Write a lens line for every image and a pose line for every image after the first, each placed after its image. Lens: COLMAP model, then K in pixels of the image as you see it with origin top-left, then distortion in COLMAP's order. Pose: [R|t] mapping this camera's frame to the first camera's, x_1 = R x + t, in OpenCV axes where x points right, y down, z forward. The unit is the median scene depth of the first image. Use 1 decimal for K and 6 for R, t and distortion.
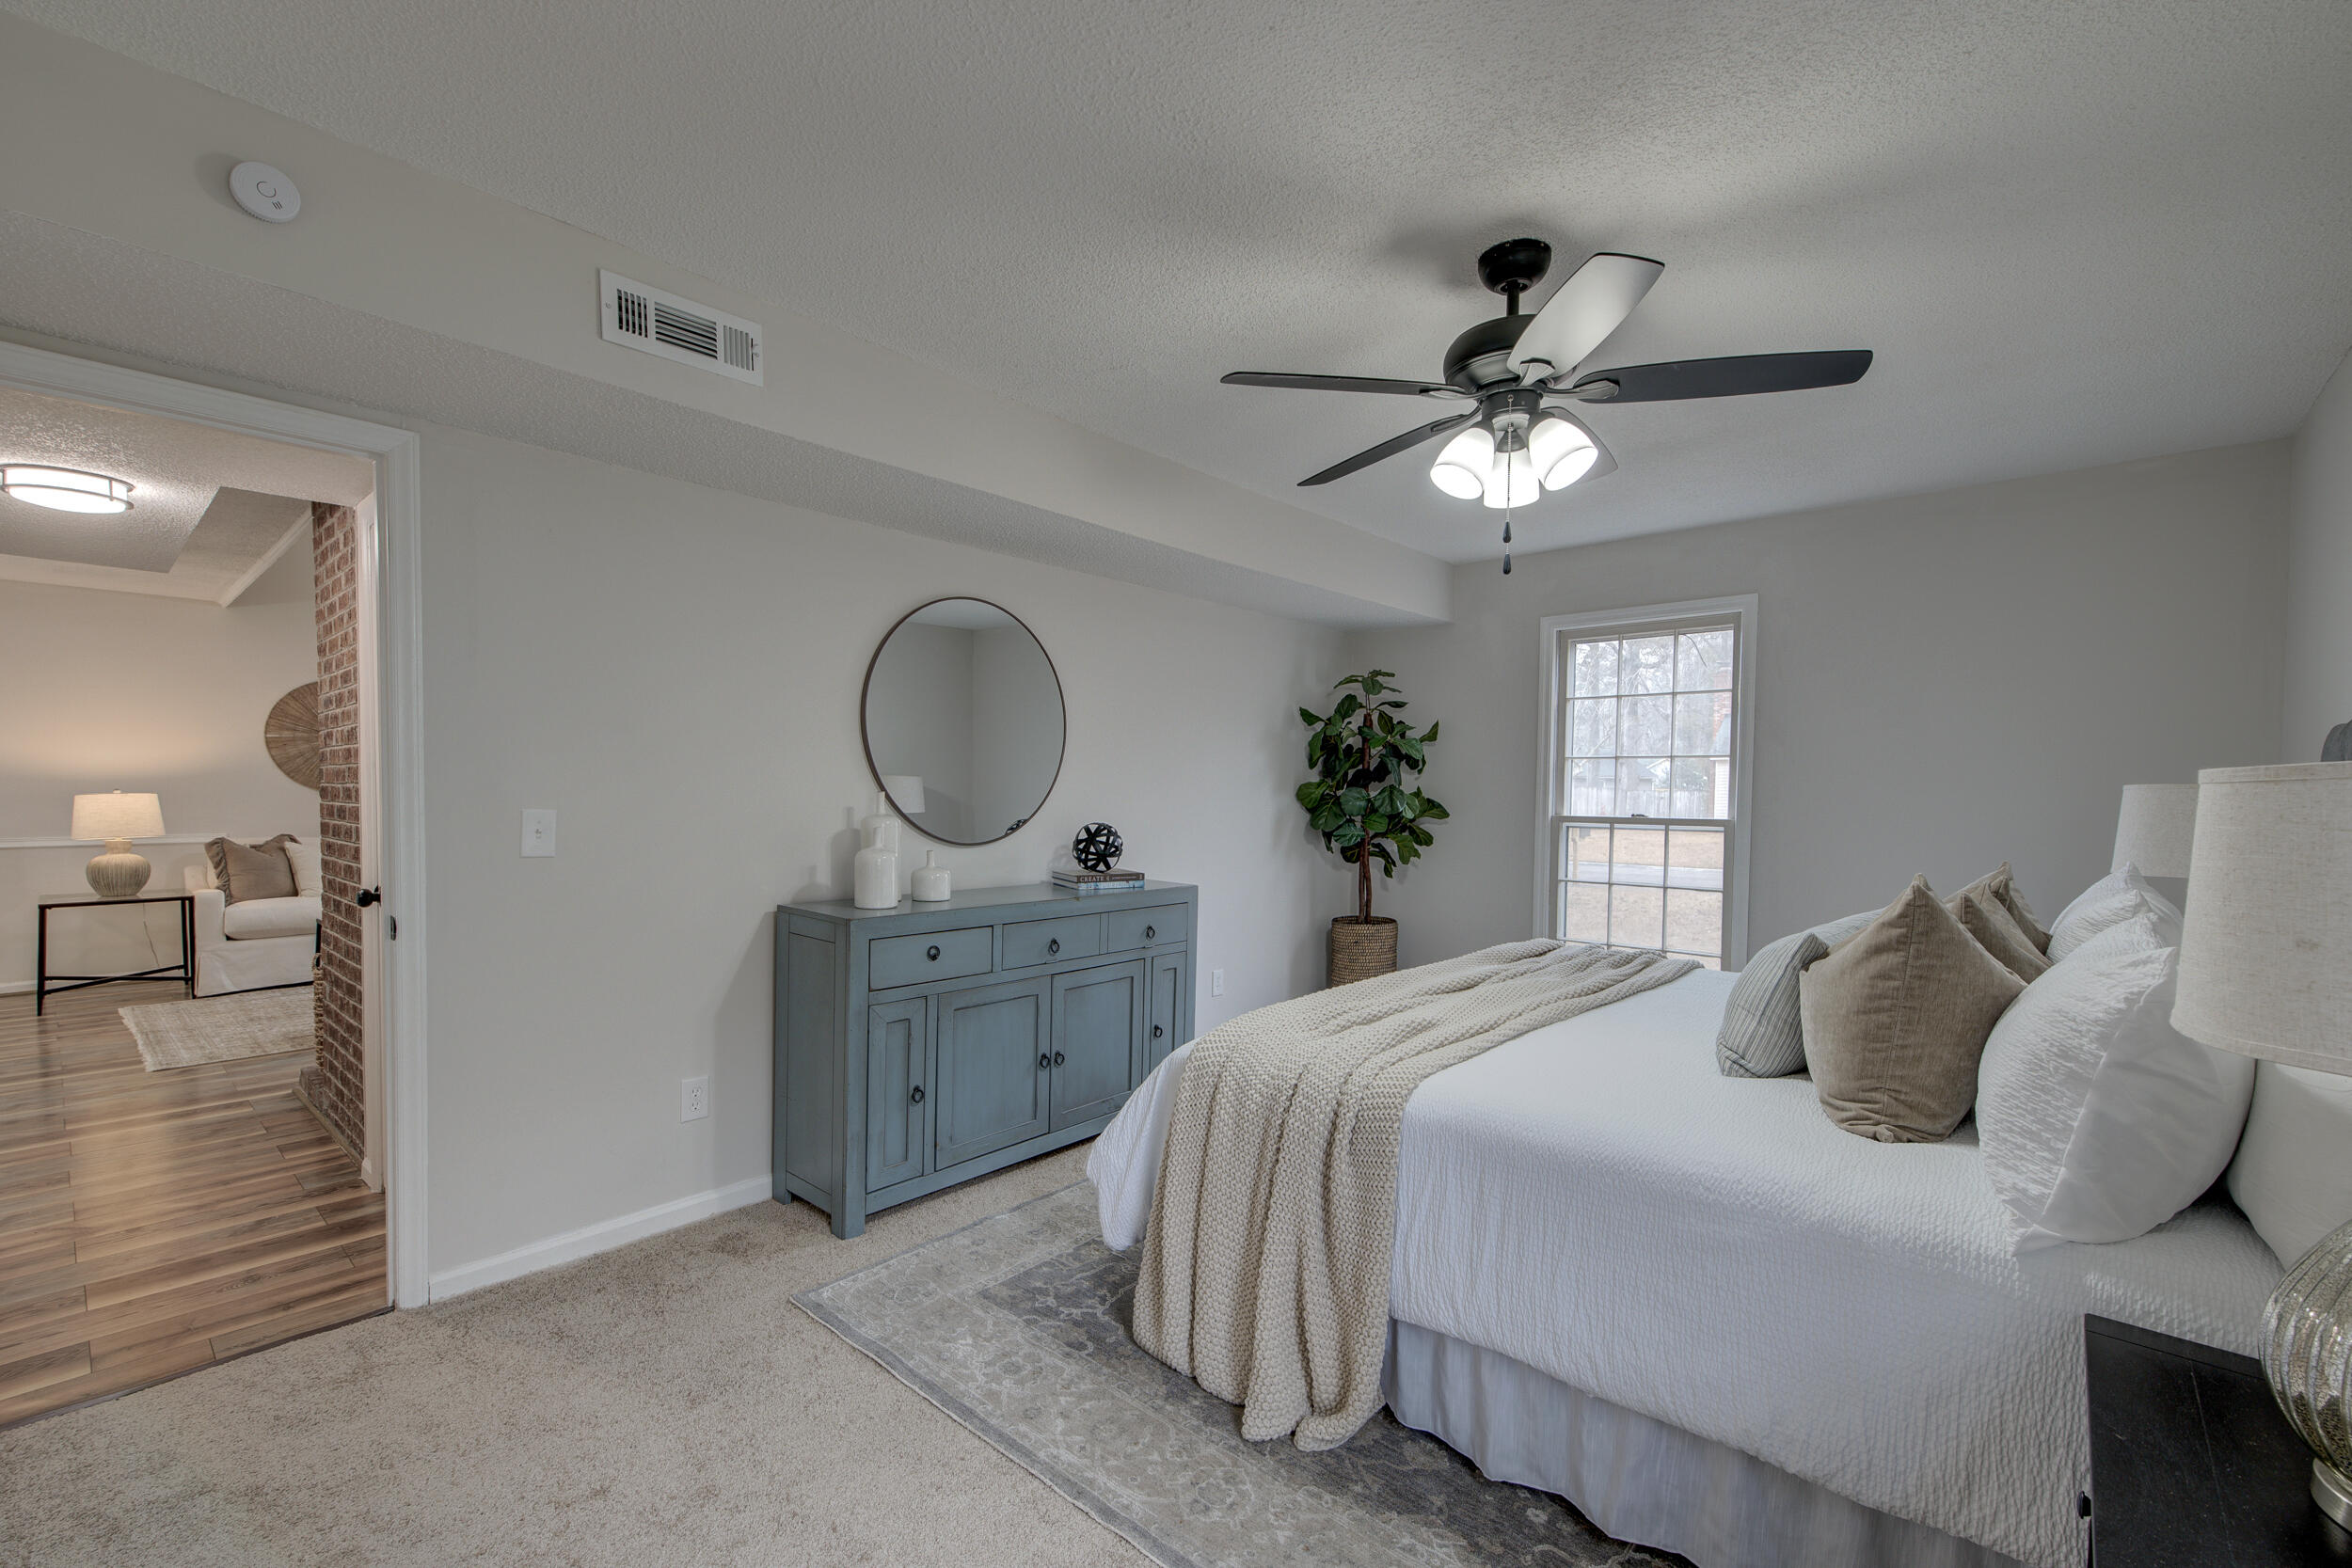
lens RADIAL K [[992.4, 0, 1175.7], [0, 992.4, 814.8], [0, 0, 1]] dist [-0.001210, -0.000119]
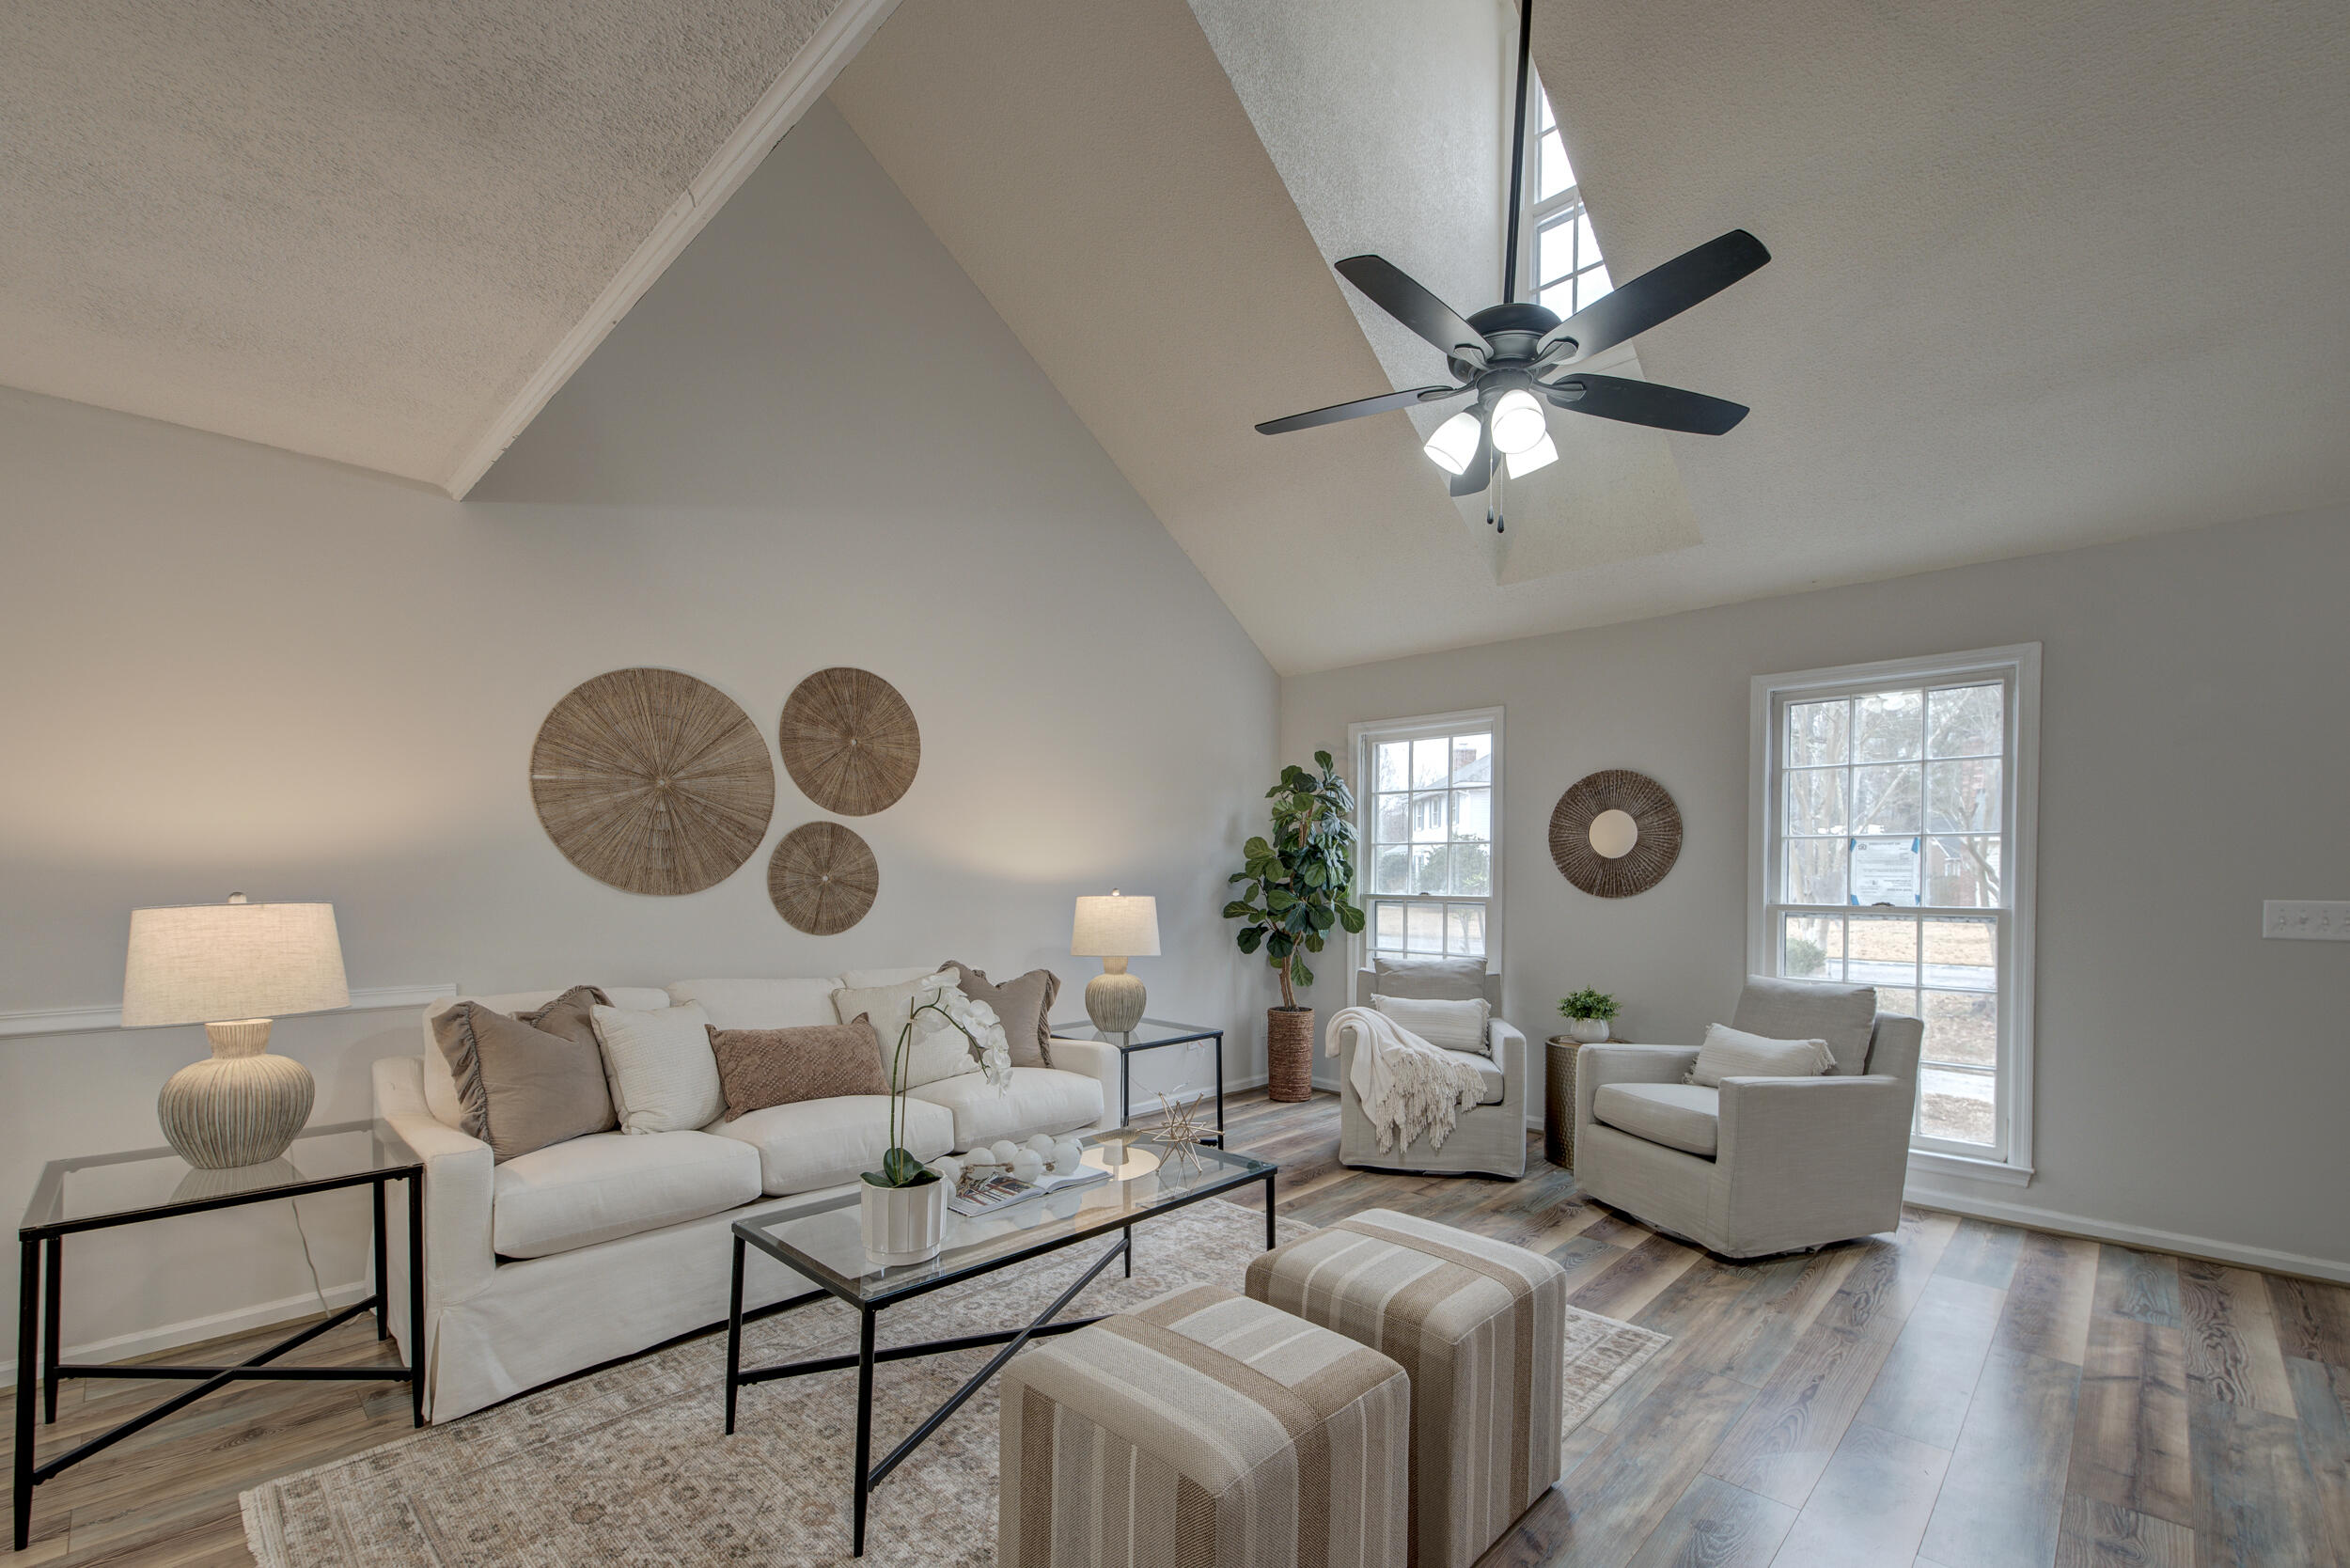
lens RADIAL K [[1004.0, 0, 1174.8], [0, 1004.0, 880.5], [0, 0, 1]] dist [0.026888, -0.000127]
pose [[0.998936, -0.002478, -0.046048, -0.613446], [0.001587, 0.999811, -0.019386, -0.020708], [0.046087, 0.019292, 0.998751, 0.551125]]
